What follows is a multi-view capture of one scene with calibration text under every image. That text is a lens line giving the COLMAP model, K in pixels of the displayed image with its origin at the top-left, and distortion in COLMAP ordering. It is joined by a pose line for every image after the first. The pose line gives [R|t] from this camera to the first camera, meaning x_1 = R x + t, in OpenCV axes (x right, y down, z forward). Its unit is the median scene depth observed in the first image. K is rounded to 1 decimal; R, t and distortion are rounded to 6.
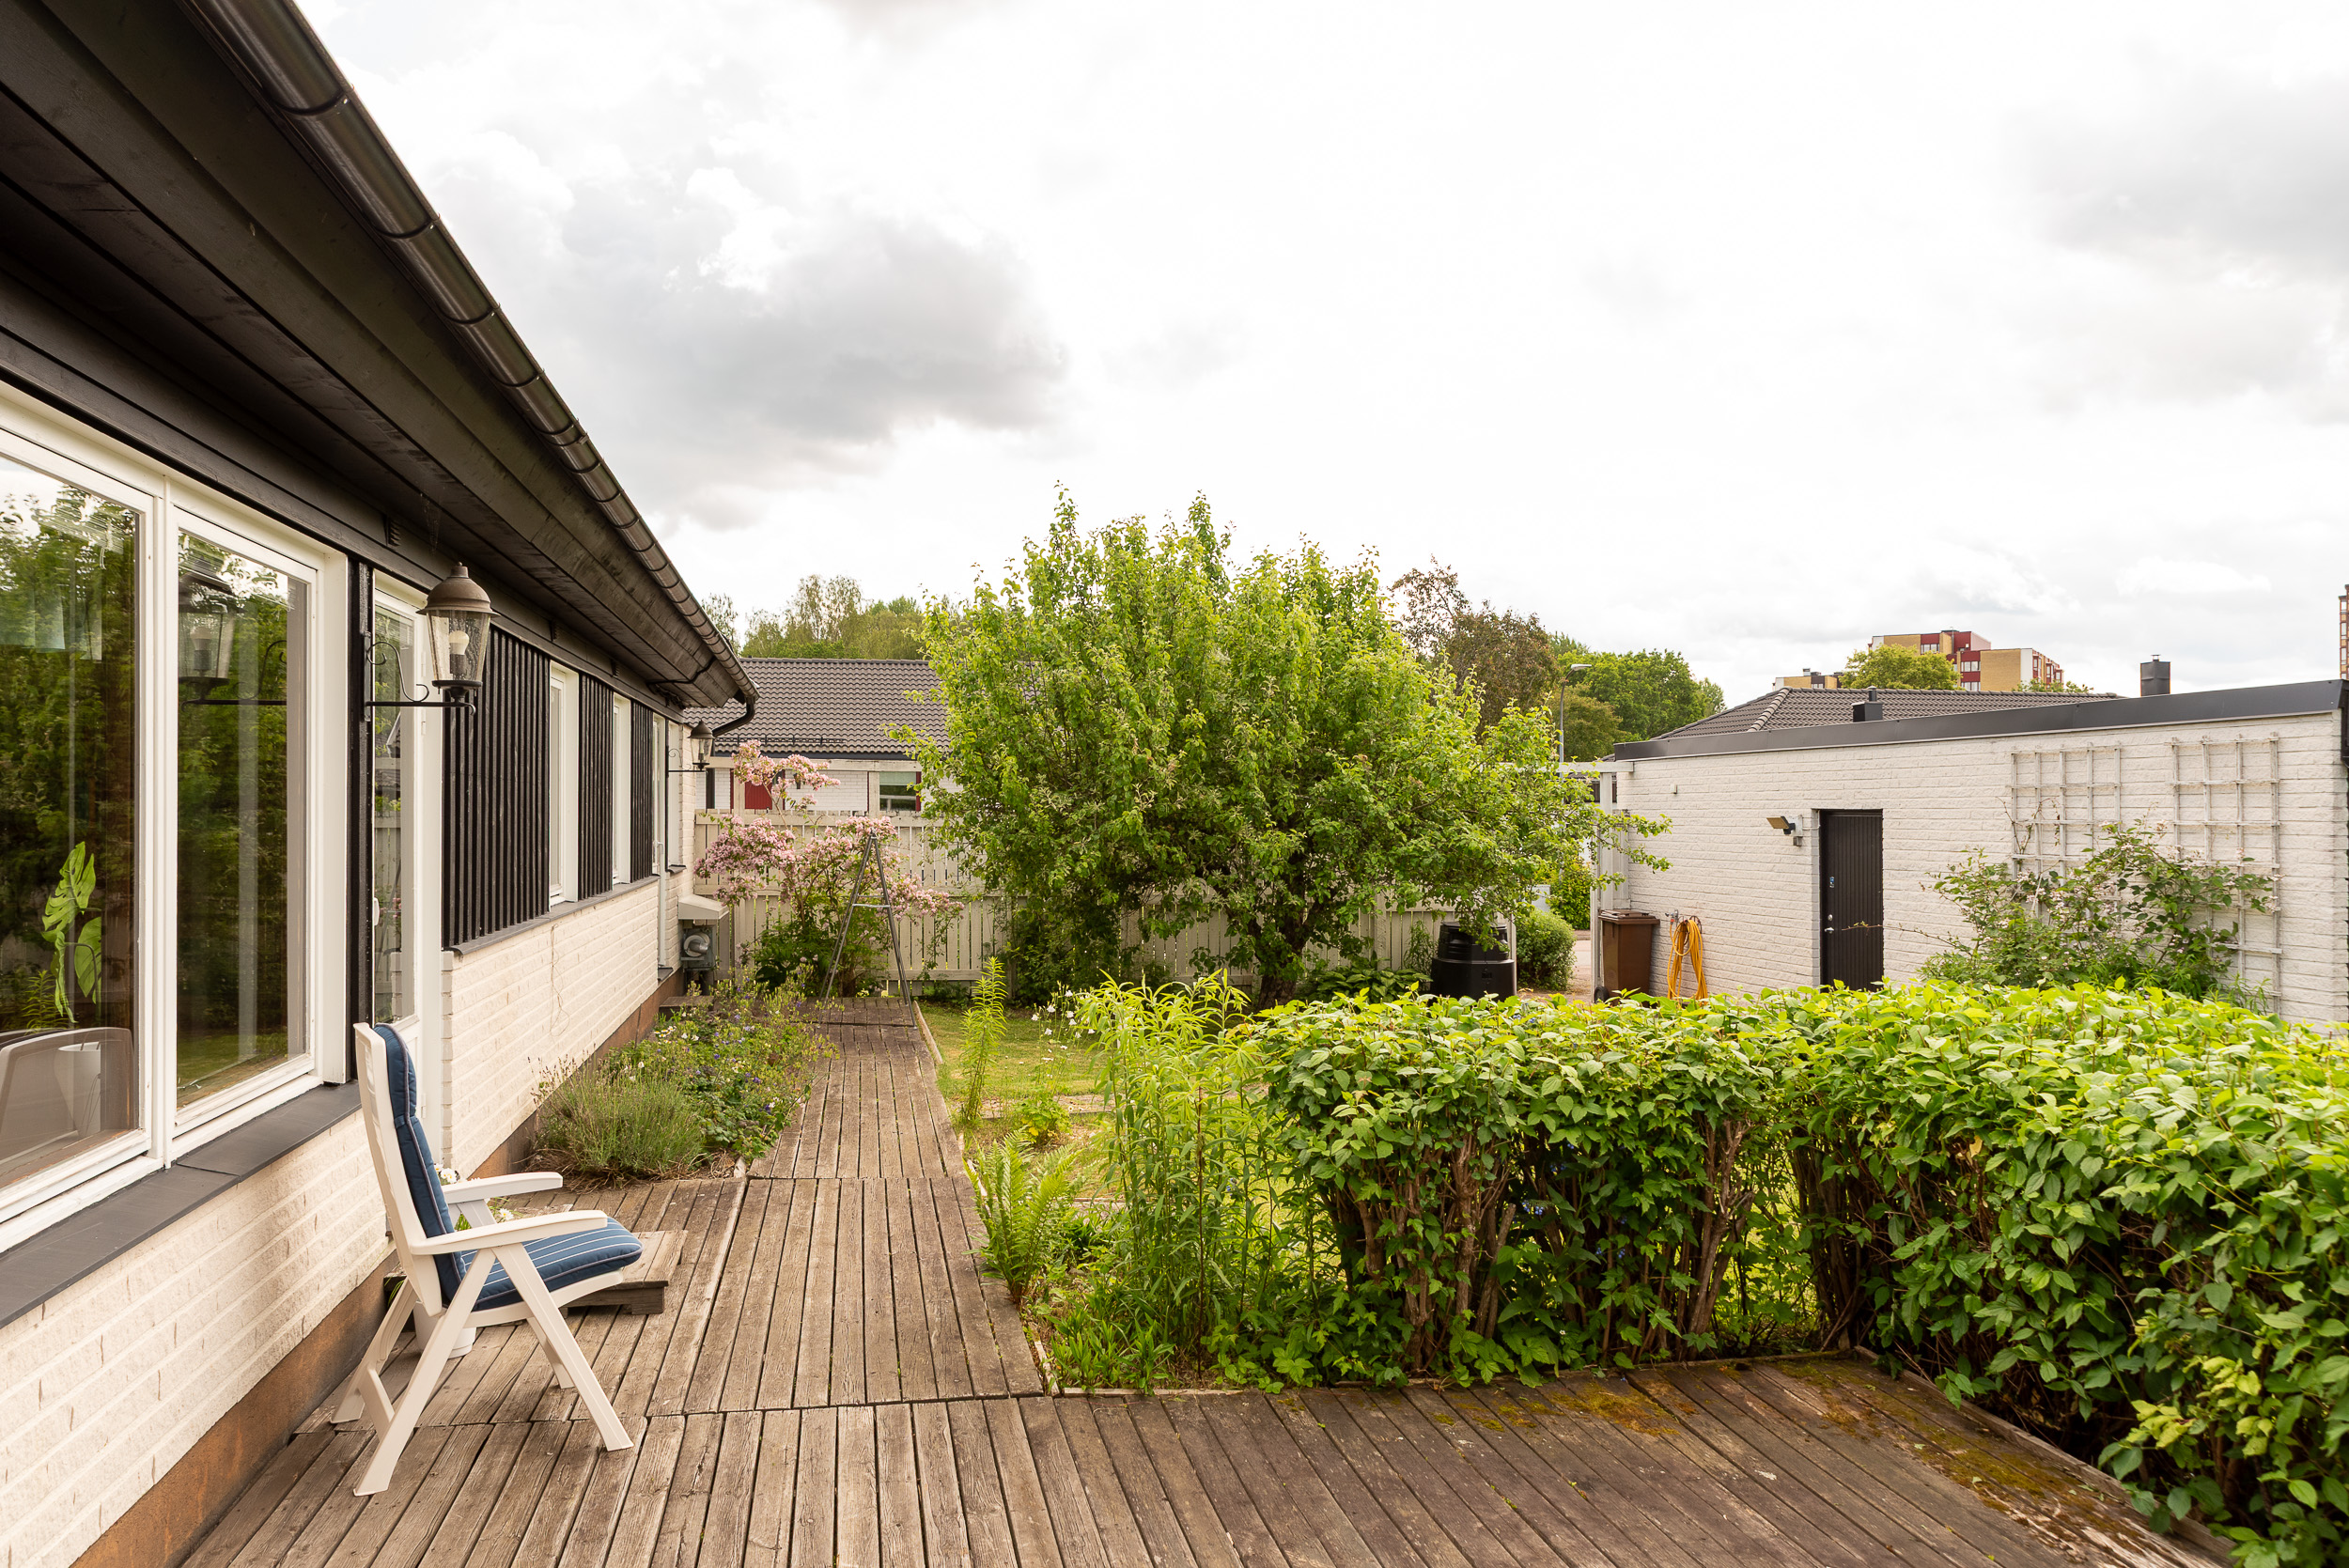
lens RADIAL K [[1645.9, 0, 1174.5], [0, 1645.9, 784.0], [0, 0, 1]] dist [-0.003489, -0.001531]
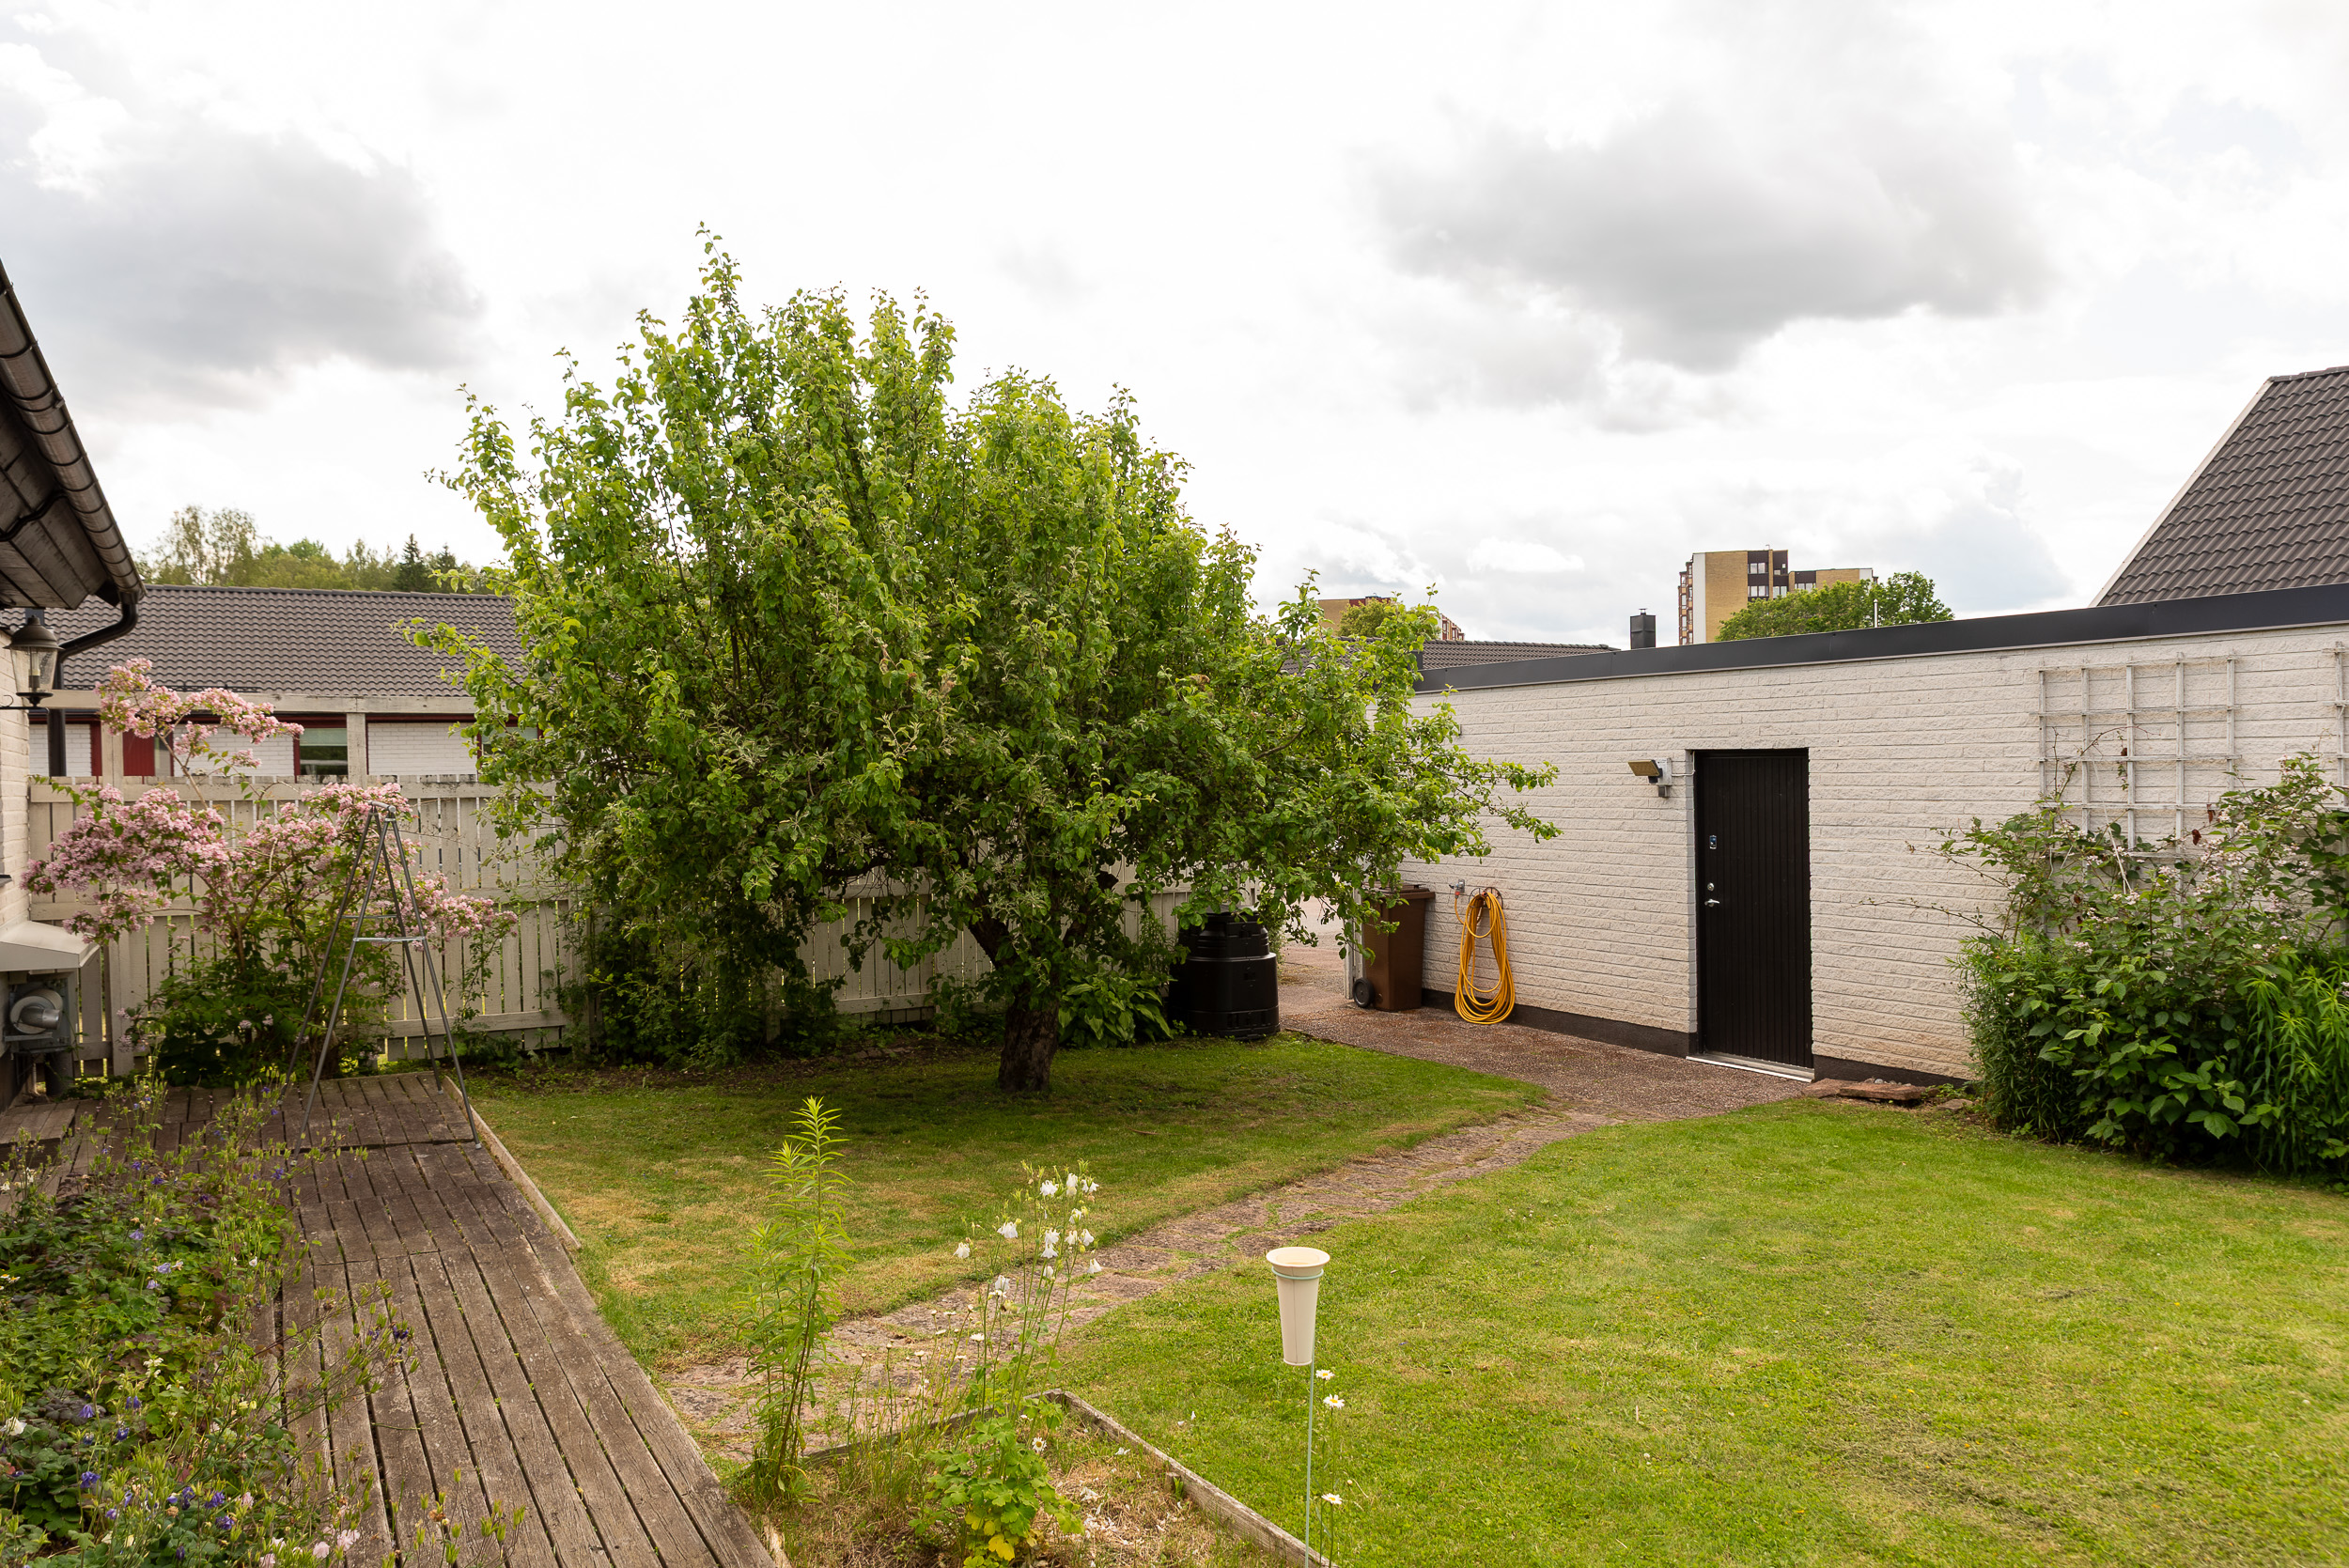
lens RADIAL K [[1645.9, 0, 1174.5], [0, 1645.9, 784.0], [0, 0, 1]] dist [-0.003489, -0.001531]
pose [[0.948997, -0.019506, 0.314680, -0.093646], [0.011572, 0.999567, 0.027060, 0.007429], [-0.315072, -0.022038, 0.948812, 0.338207]]
